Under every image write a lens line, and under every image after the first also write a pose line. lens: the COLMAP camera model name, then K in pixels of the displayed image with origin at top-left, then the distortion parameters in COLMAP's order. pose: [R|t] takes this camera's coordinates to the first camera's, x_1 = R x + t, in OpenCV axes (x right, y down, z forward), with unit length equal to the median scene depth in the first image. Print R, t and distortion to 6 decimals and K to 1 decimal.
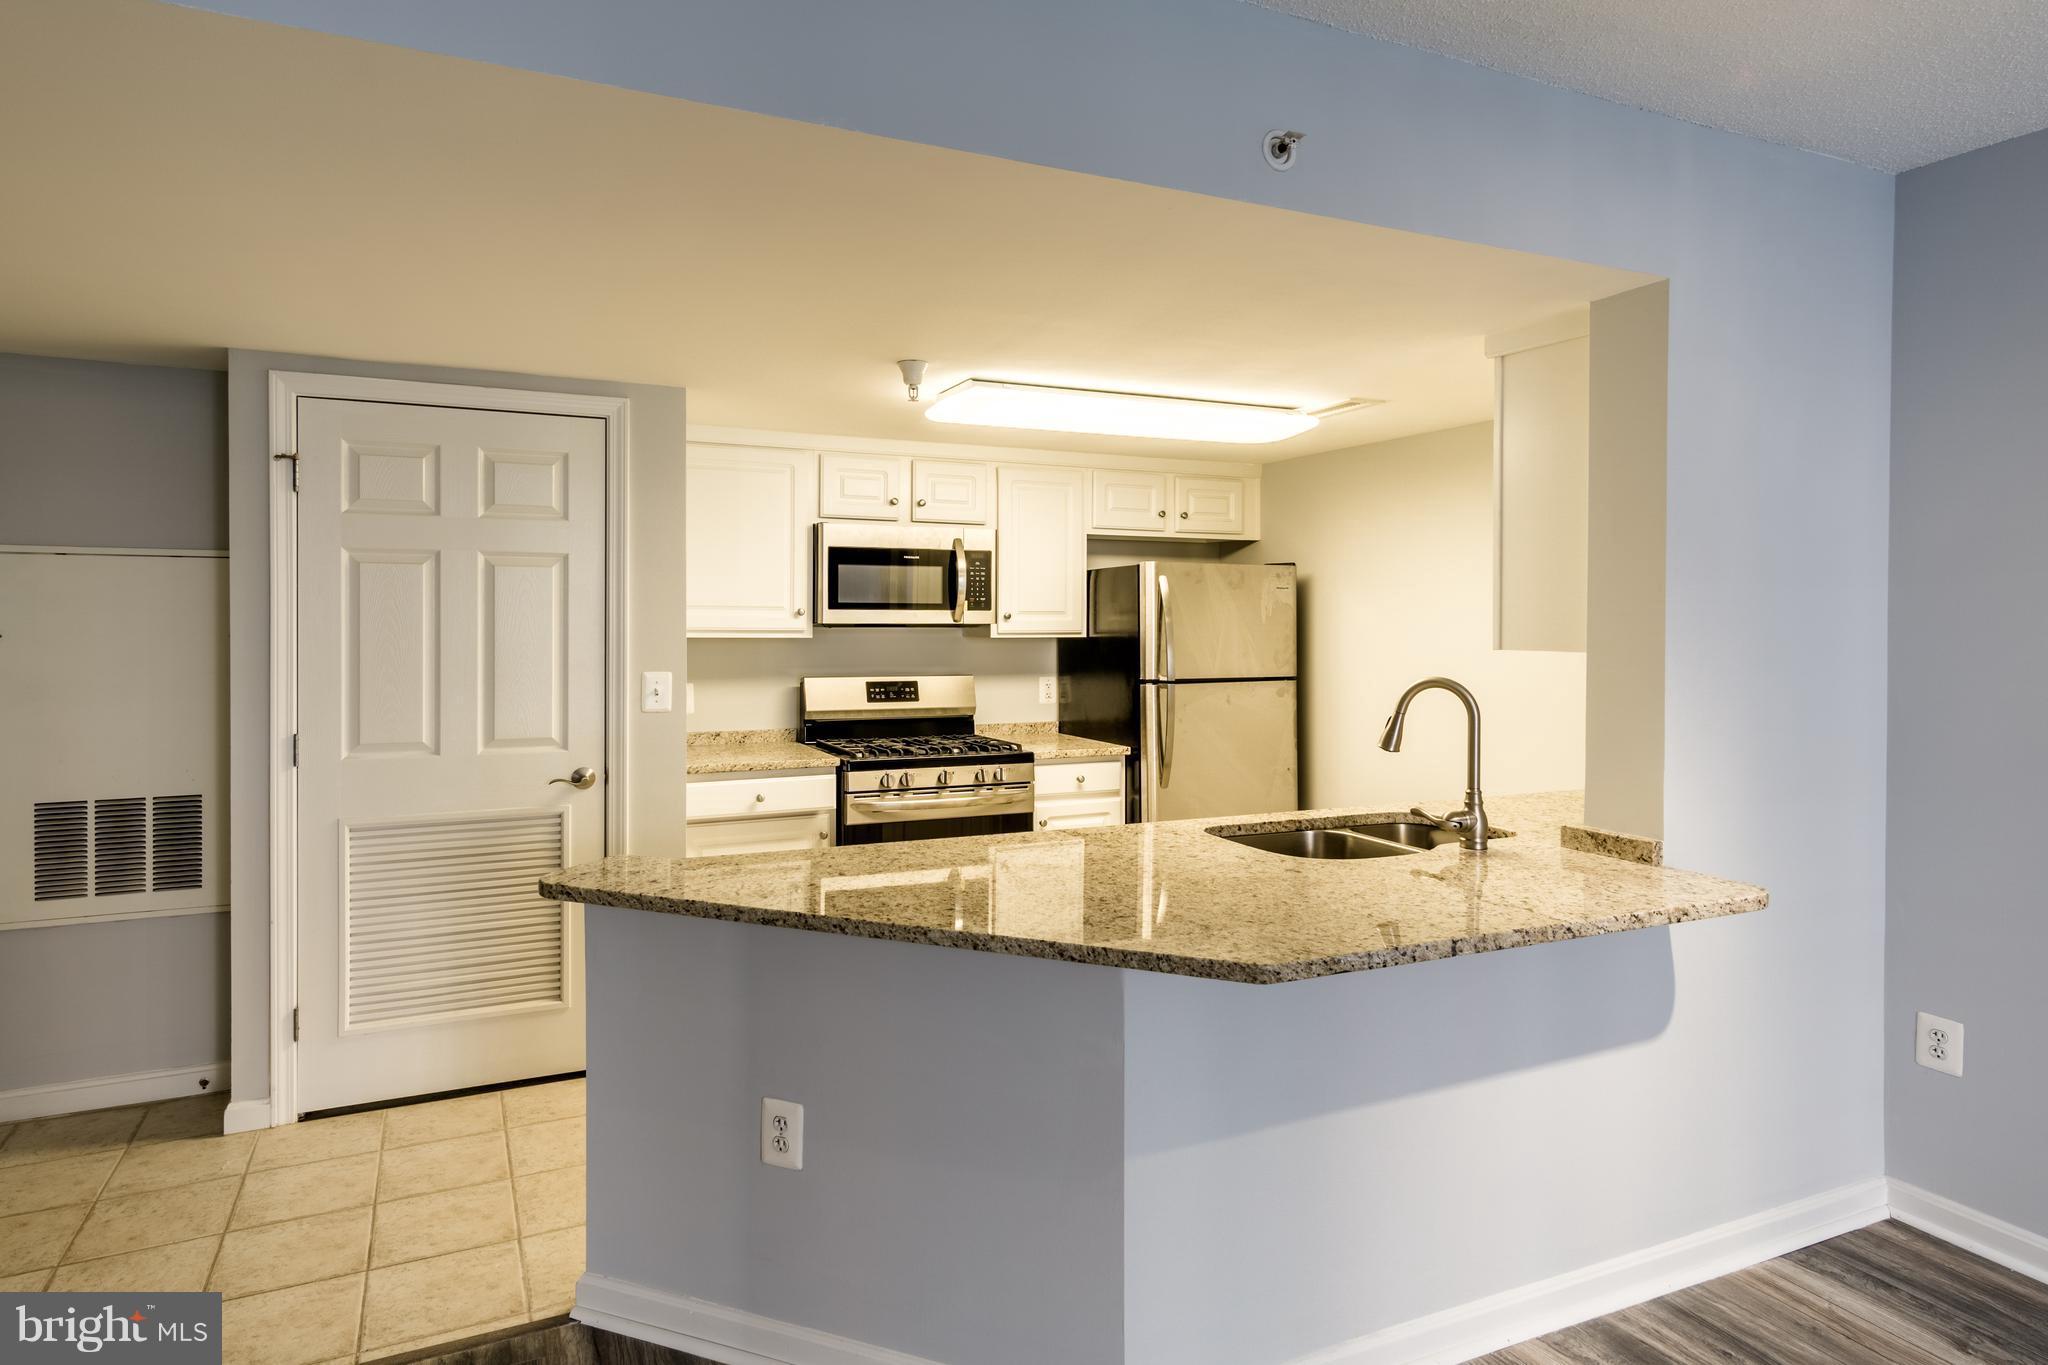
lens RADIAL K [[1115.7, 0, 953.8], [0, 1115.7, 645.1], [0, 0, 1]] dist [0.000684, 0.001600]
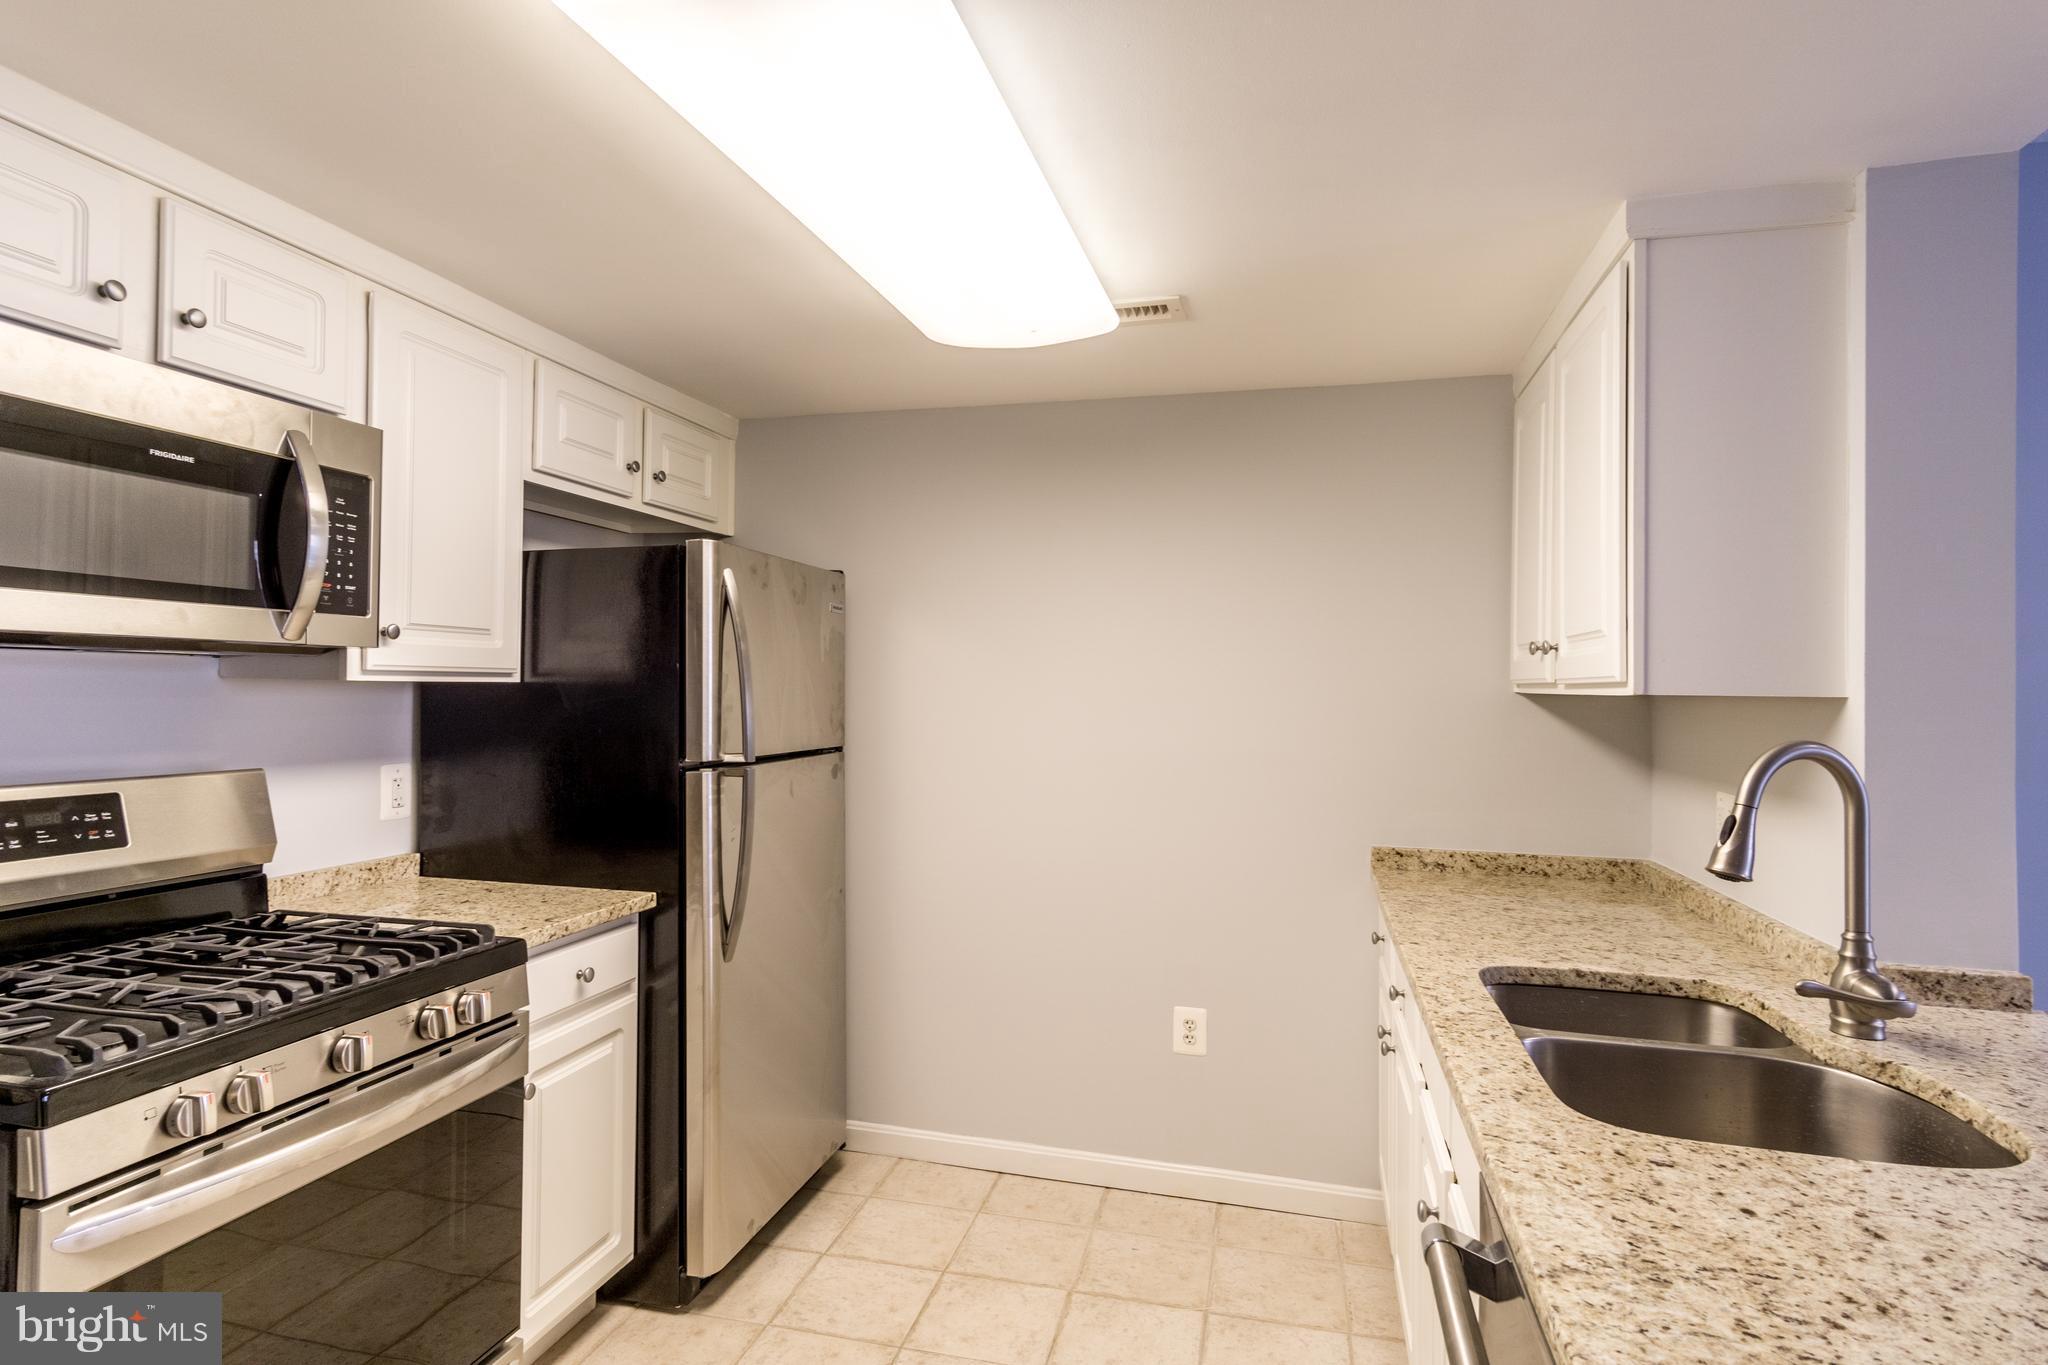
lens RADIAL K [[1115.7, 0, 1016.3], [0, 1115.7, 680.9], [0, 0, 1]] dist [0.000684, 0.001600]
pose [[0.621885, 0.010812, 0.783034, -0.201868], [0.006508, 0.999799, -0.018973, 0.004634], [-0.783081, 0.016895, 0.621690, 0.750595]]
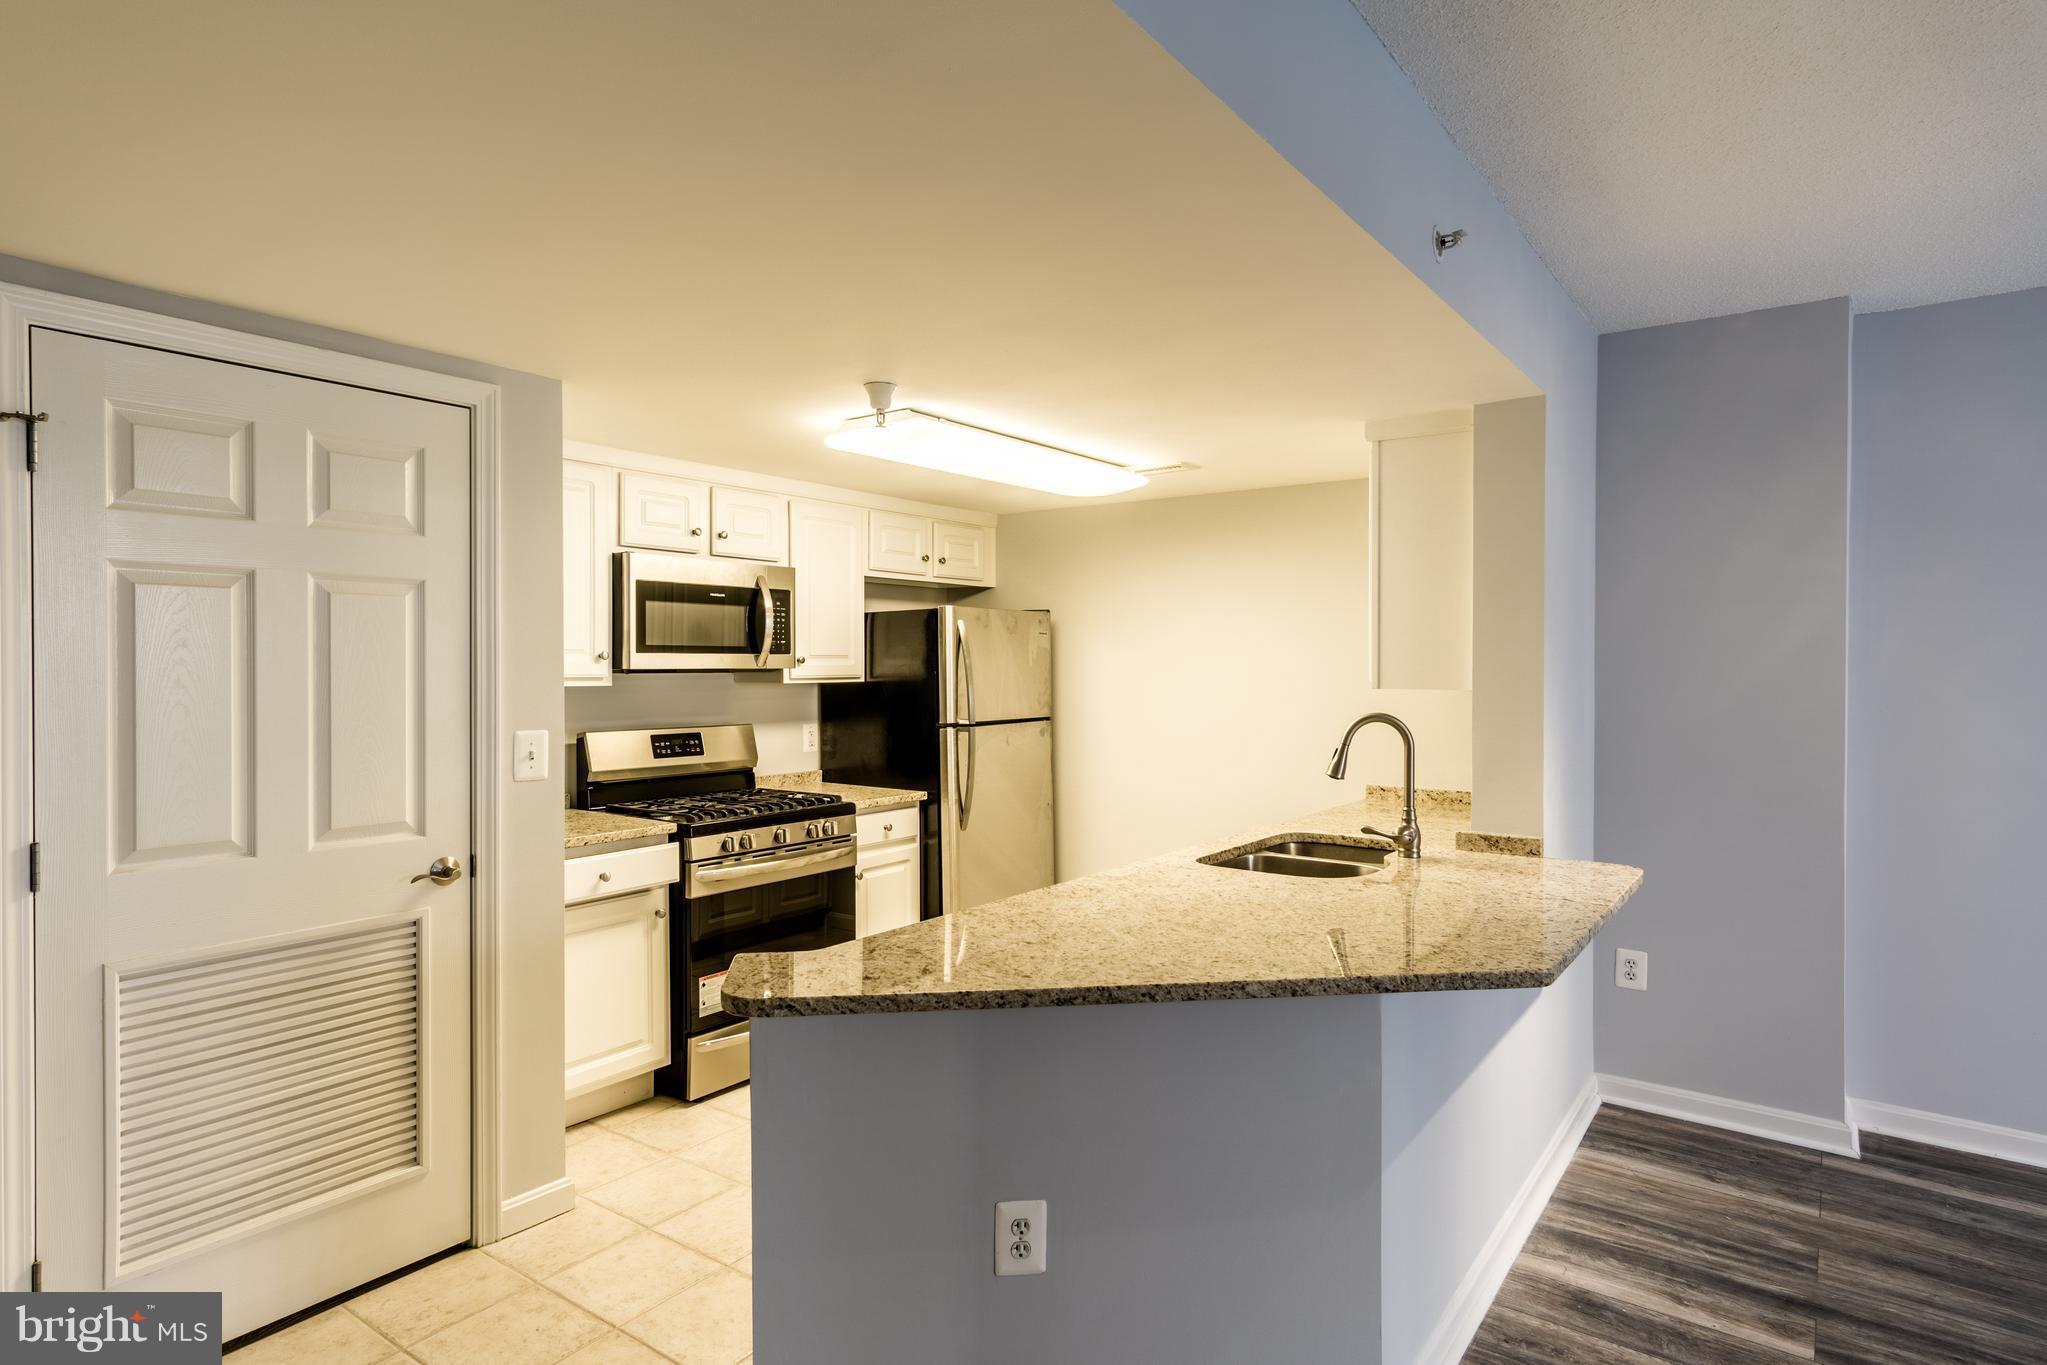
lens RADIAL K [[1115.2, 0, 986.0], [0, 1115.2, 690.1], [0, 0, 1]] dist [0.000684, 0.001600]
pose [[0.873531, -0.013894, 0.486571, -0.385385], [0.013097, 0.999902, 0.005040, -0.005046], [-0.486593, 0.001970, 0.873627, 0.144677]]
